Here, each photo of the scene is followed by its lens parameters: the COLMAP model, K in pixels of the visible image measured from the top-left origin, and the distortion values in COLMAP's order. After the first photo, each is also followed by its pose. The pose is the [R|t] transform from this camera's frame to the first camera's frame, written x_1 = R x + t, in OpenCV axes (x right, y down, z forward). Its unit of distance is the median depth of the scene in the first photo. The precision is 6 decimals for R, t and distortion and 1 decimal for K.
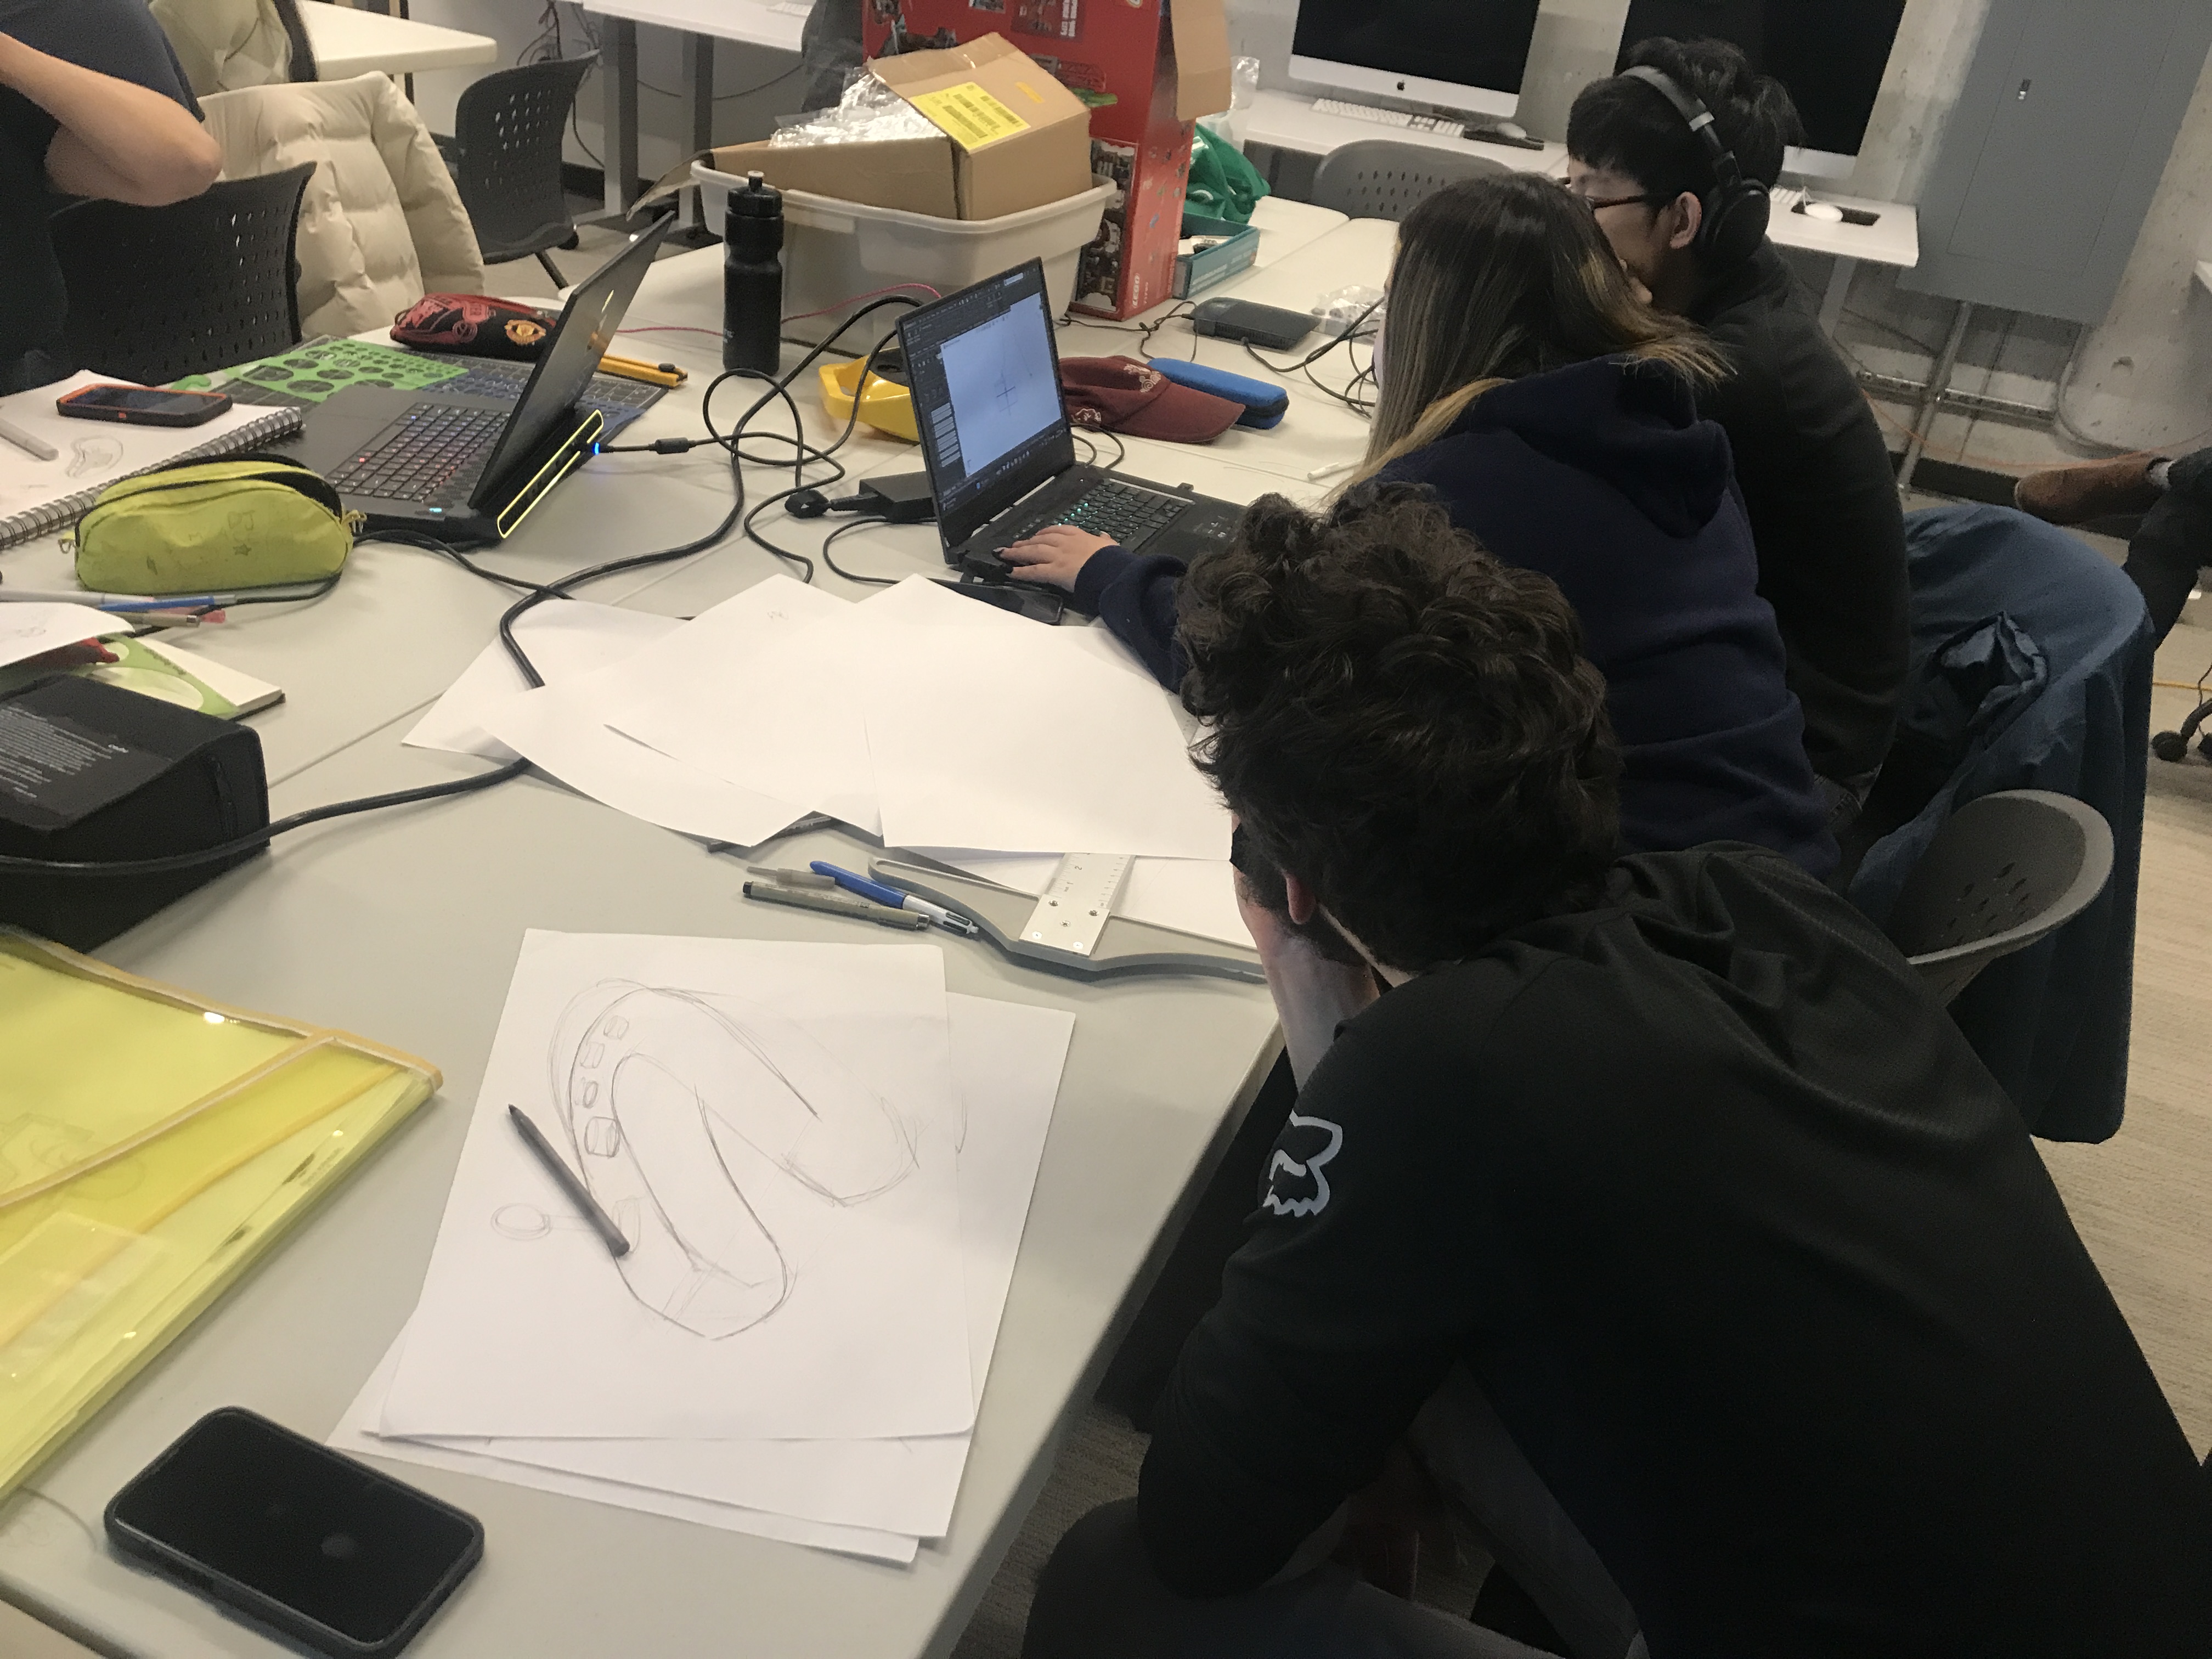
lens RADIAL K [[1823.6, 0, 1095.1], [0, 1823.6, 794.9], [0, 0, 1]] dist [0.008331, 0.002304]
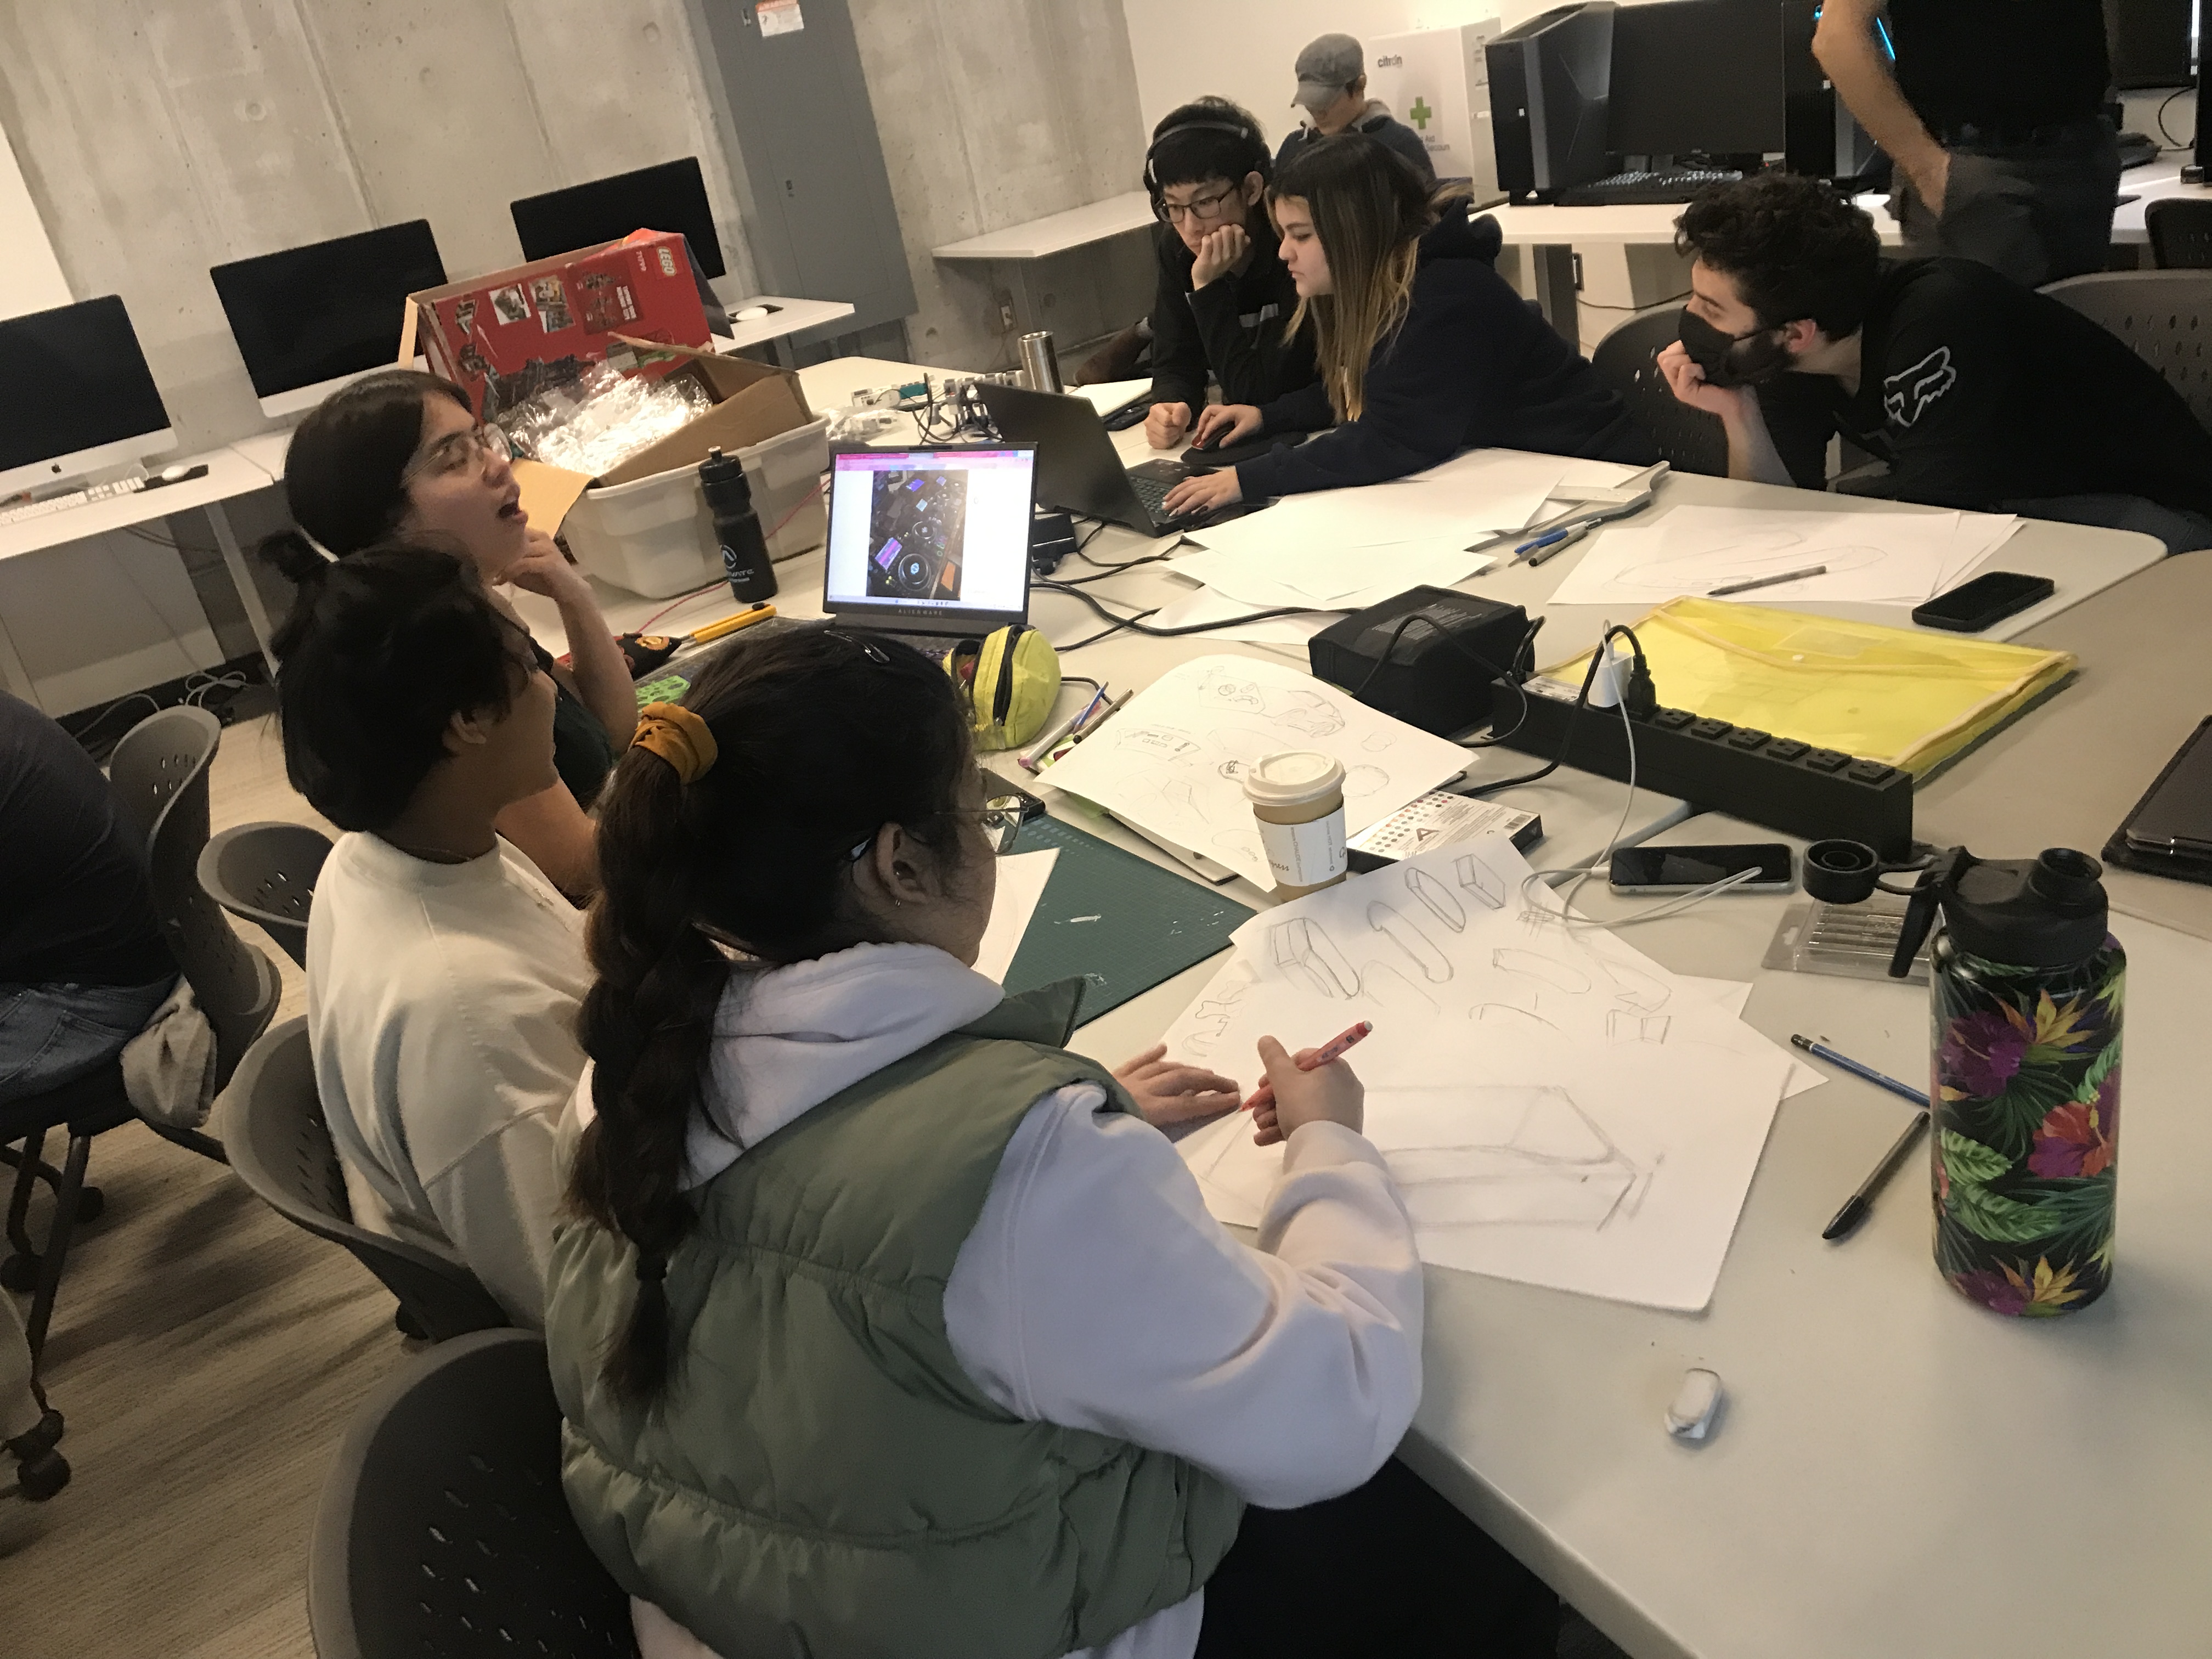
lens RADIAL K [[1823.6, 0, 1095.1], [0, 1823.6, 794.9], [0, 0, 1]] dist [0.008331, 0.002304]
pose [[0.554113, -0.546152, 0.628233, -1.304656], [0.615566, 0.776878, 0.132436, -0.213227], [-0.560390, 0.313334, 0.766671, -0.063438]]
